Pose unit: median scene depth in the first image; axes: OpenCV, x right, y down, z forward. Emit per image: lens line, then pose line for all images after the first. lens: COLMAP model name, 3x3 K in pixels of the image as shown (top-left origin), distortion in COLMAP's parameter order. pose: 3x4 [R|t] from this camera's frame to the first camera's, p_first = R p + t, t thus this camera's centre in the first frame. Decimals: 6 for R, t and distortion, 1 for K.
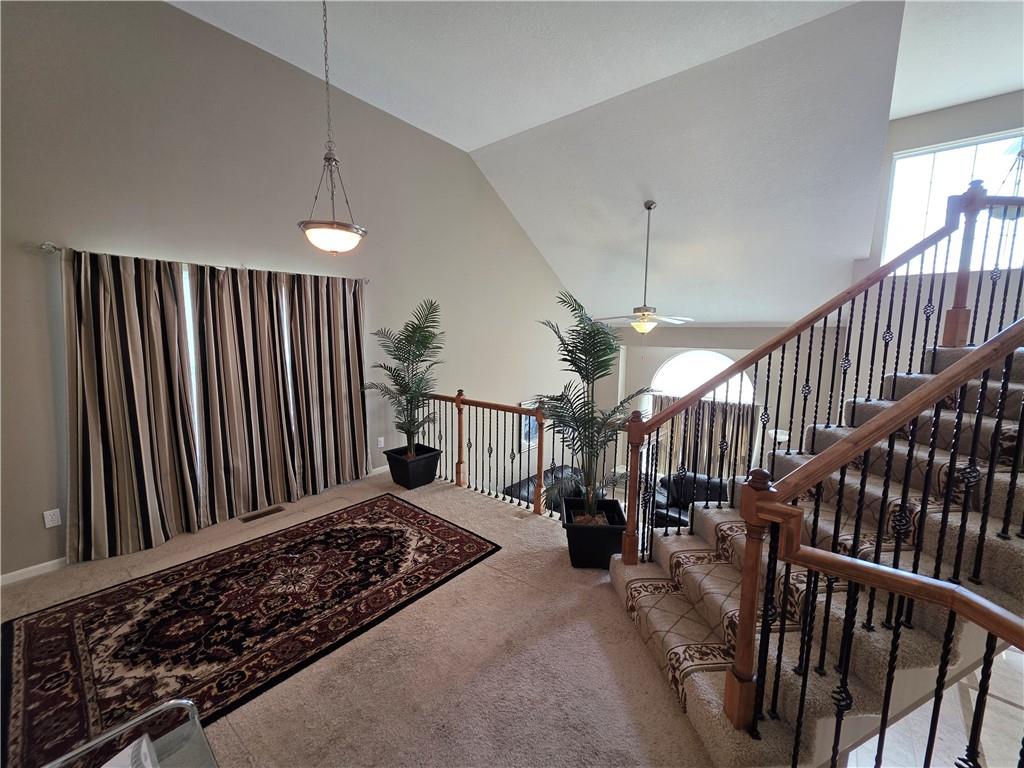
lens RADIAL K [[411.8, 0, 510.2], [0, 411.8, 383.3], [0, 0, 1]] dist [0.002678, -0.000500]
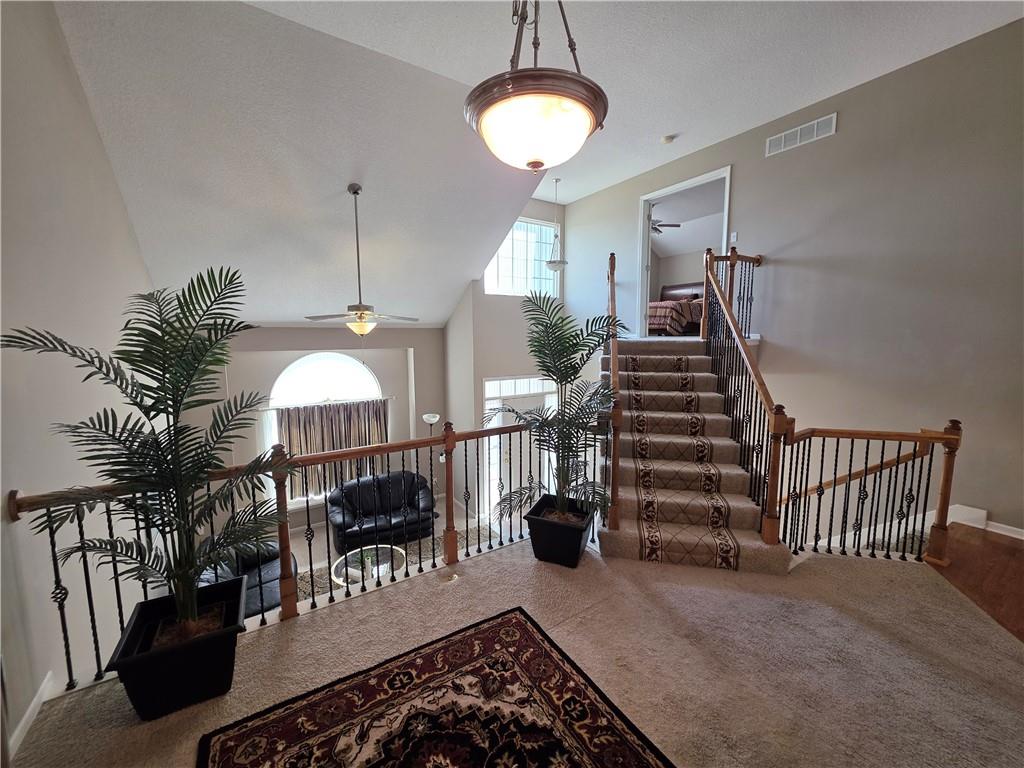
lens RADIAL K [[411.8, 0, 510.5], [0, 411.8, 383.6], [0, 0, 1]] dist [0.002678, -0.000500]
pose [[0.291972, -0.123044, 0.948479, -0.628048], [0.122154, 0.988366, 0.090616, -0.086202], [-0.948594, 0.089403, 0.303605, 0.638994]]
